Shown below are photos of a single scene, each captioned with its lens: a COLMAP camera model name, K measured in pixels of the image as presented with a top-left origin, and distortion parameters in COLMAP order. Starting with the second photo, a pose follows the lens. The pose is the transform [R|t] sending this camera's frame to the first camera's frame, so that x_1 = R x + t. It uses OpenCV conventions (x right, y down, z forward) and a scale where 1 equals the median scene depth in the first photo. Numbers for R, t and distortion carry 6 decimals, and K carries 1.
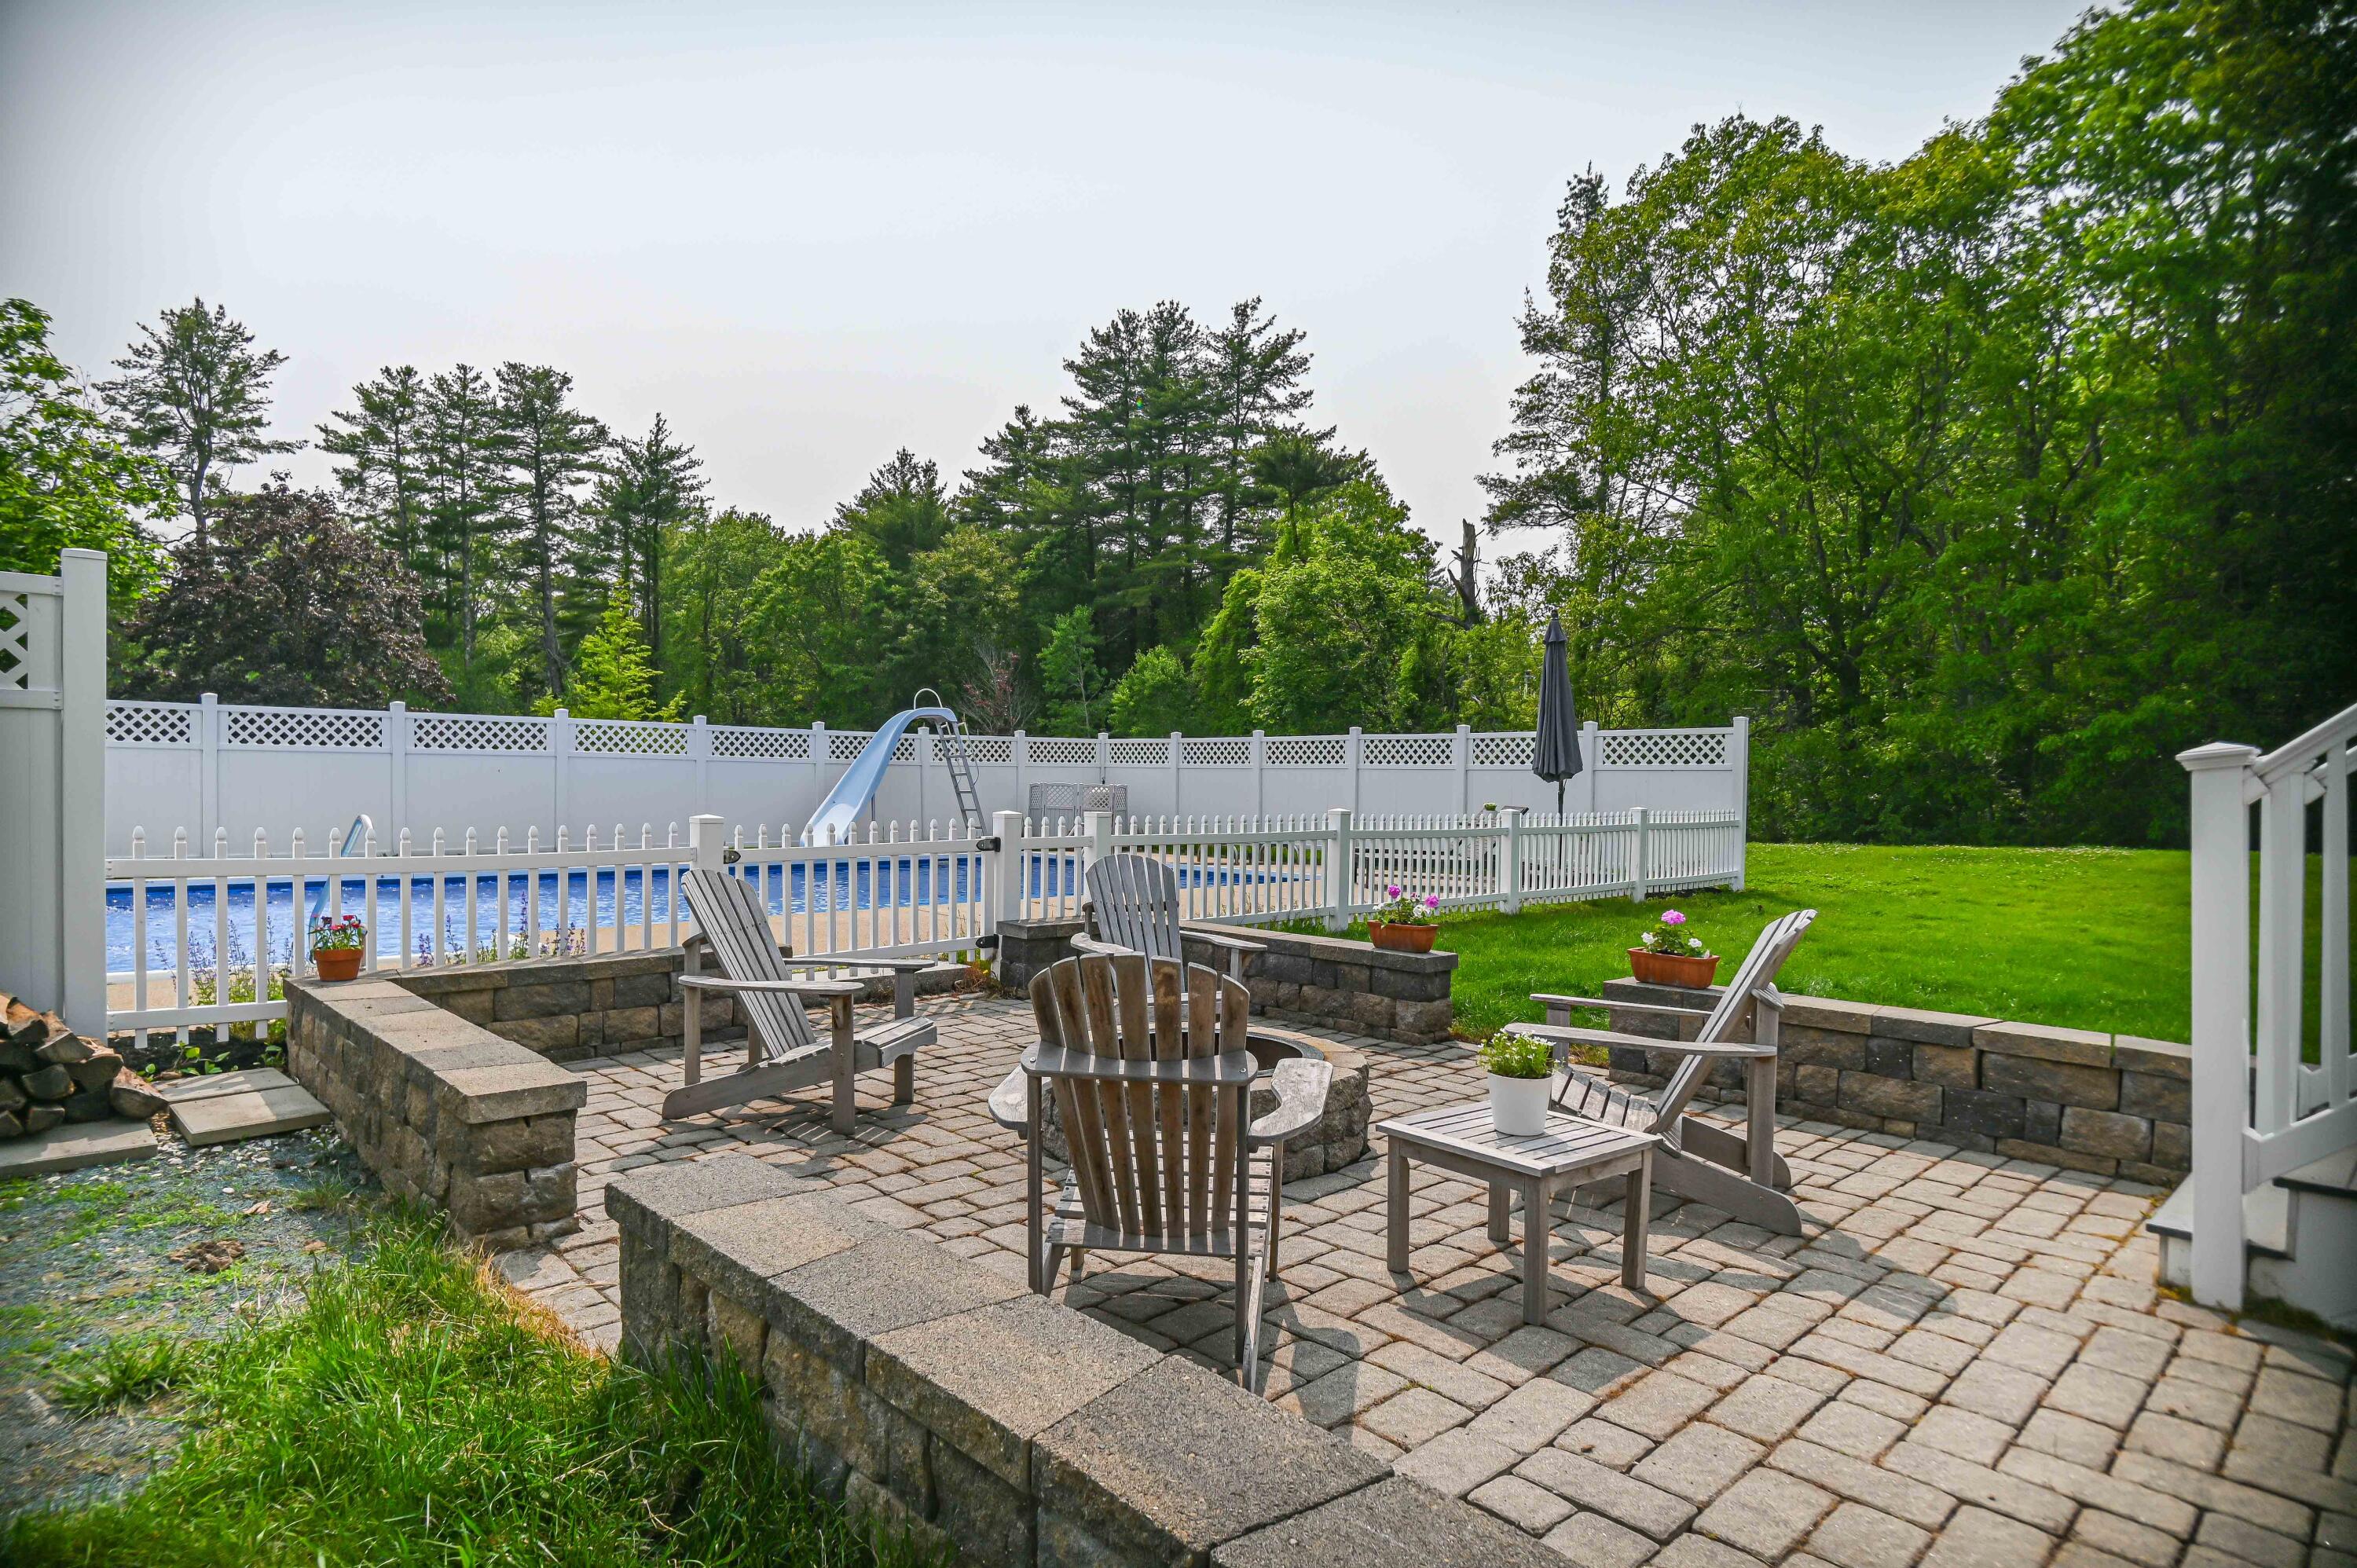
lens RADIAL K [[1303.5, 0, 1151.7], [0, 1303.5, 809.5], [0, 0, 1]] dist [0.009525, -0.022659]
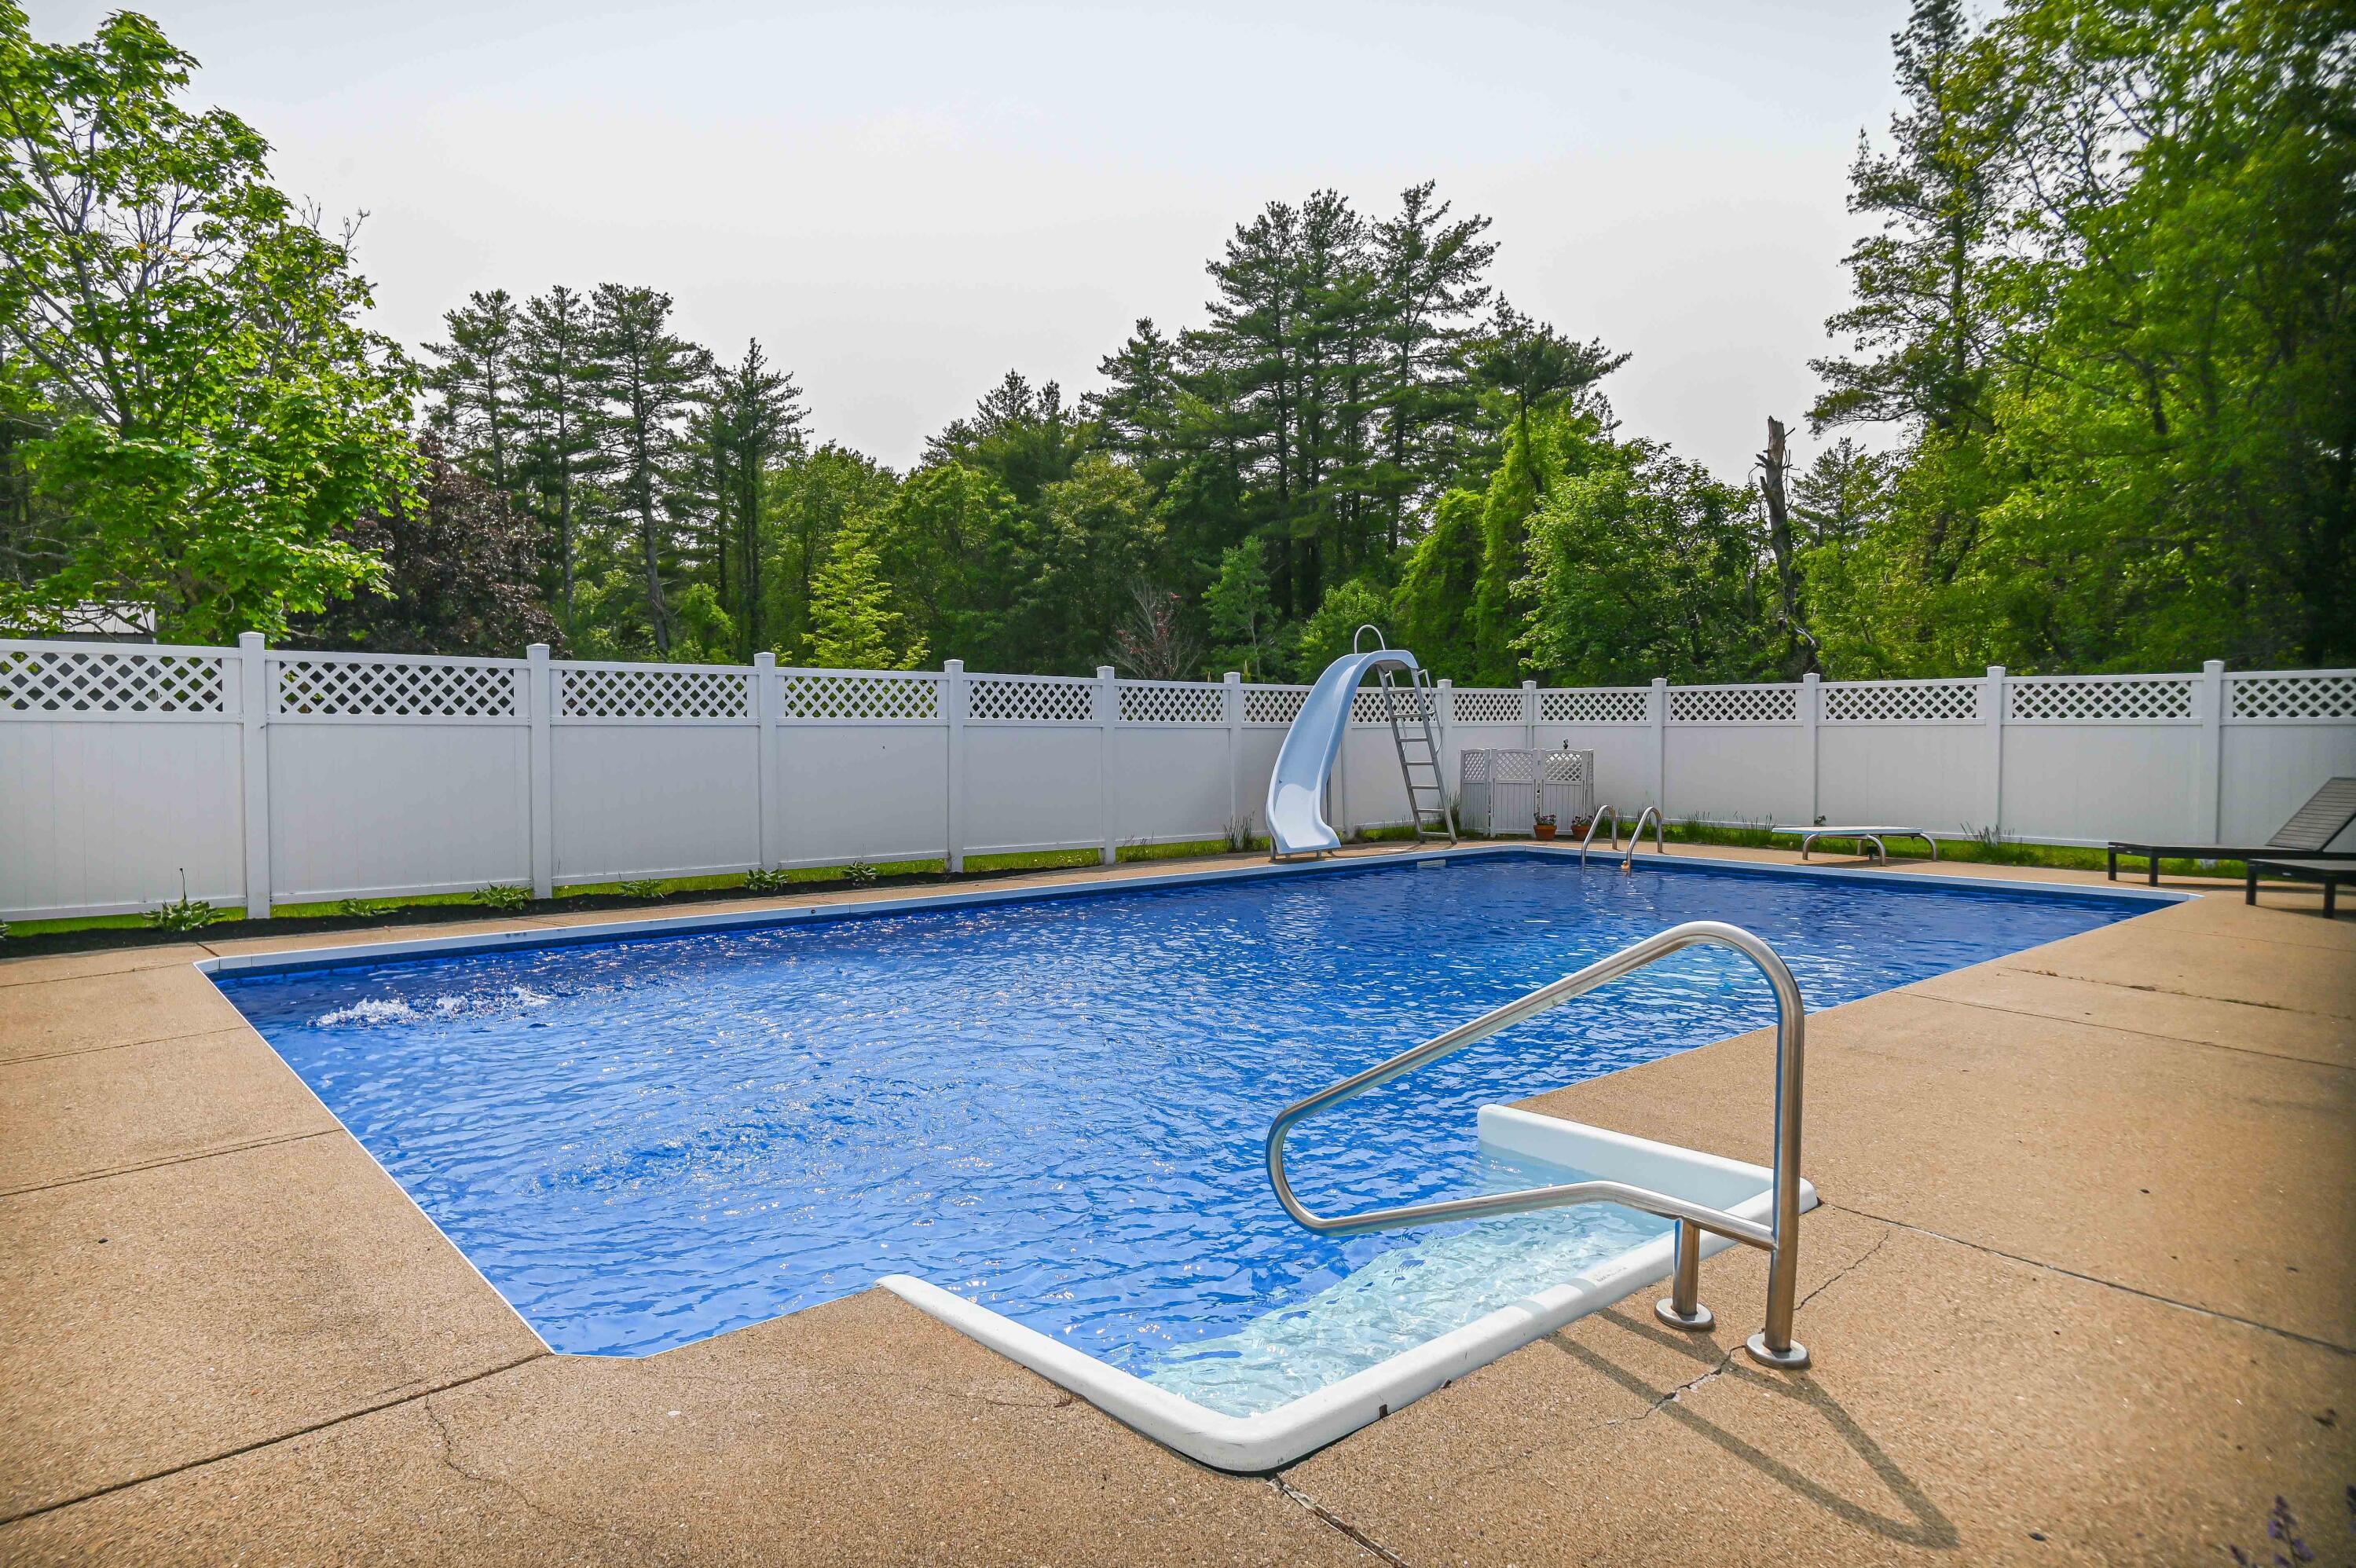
lens RADIAL K [[1374.1, 0, 1103.9], [0, 1374.1, 782.8], [0, 0, 1]] dist [0.001685, -0.003048]
pose [[0.997662, -0.011525, -0.067365, -0.085108], [0.012478, 0.999828, 0.013736, -0.004814], [0.067196, -0.014545, 0.997634, 0.064166]]
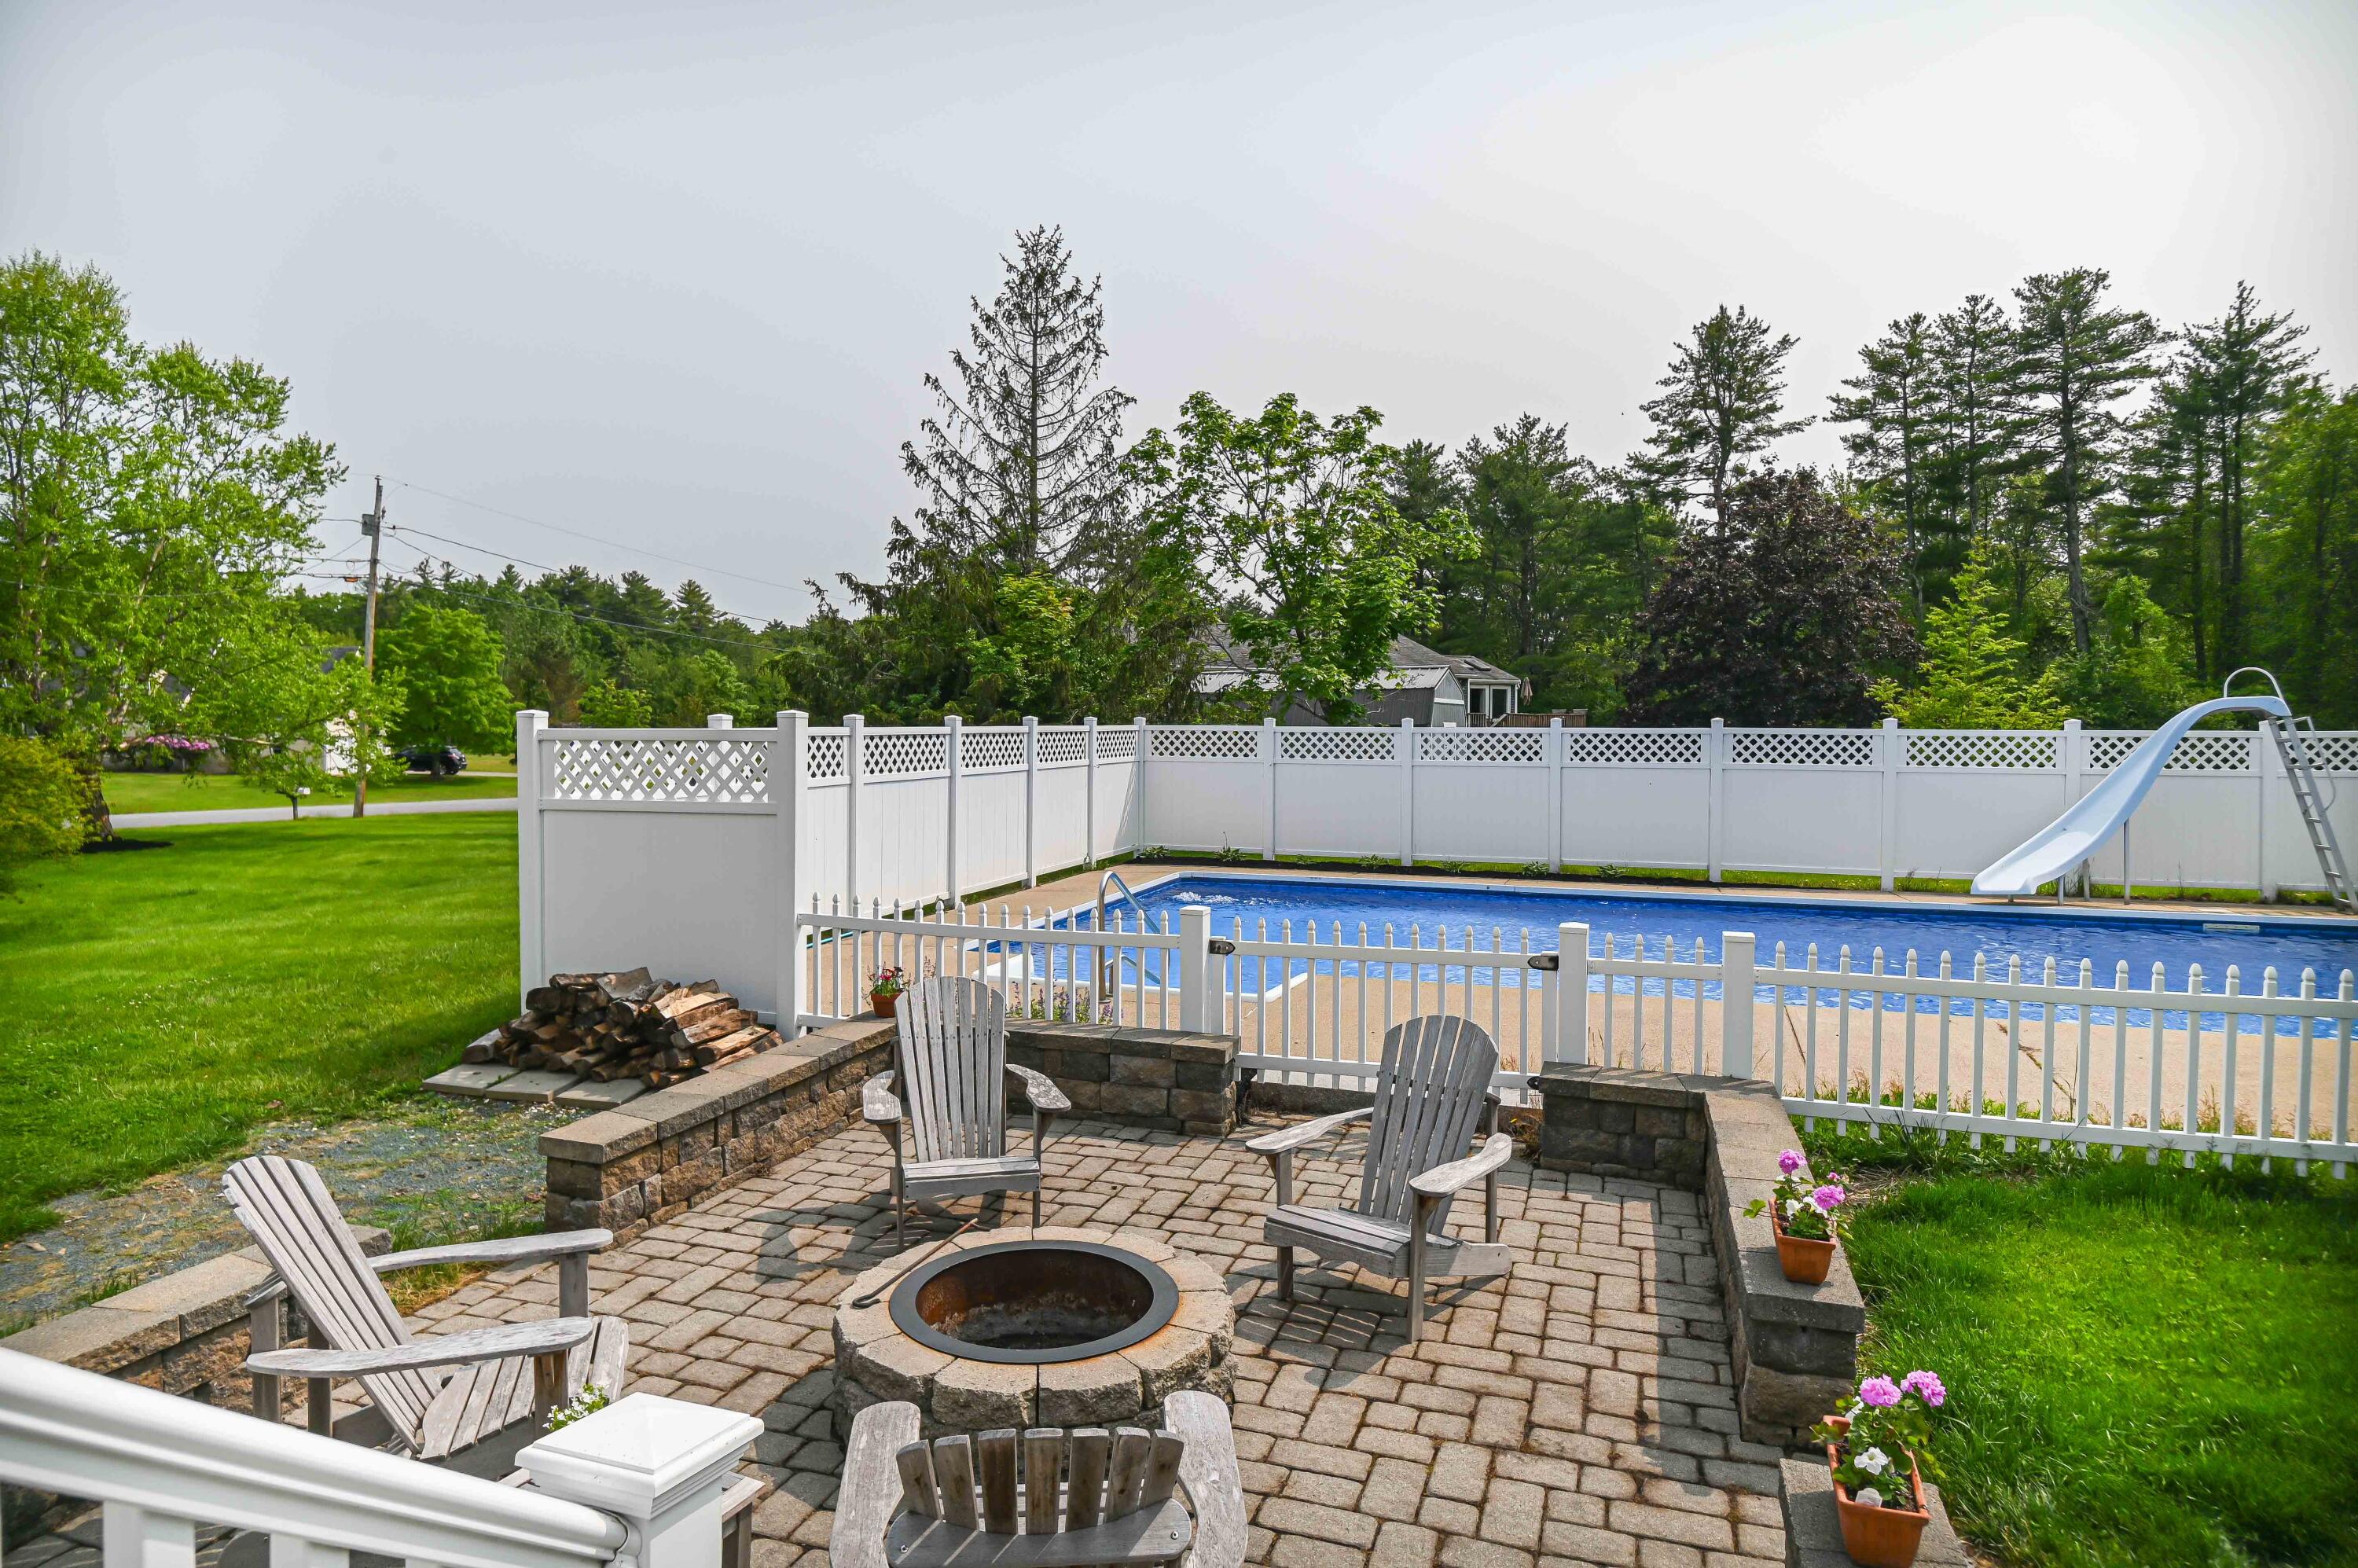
lens RADIAL K [[1369.0, 0, 1155.3], [0, 1369.0, 766.4], [0, 0, 1]] dist [0.015047, -0.028090]
pose [[0.458848, 0.015776, -0.888375, 0.063239], [-0.014265, 0.999844, 0.010387, -0.012247], [0.888400, 0.007906, 0.459002, 0.048711]]
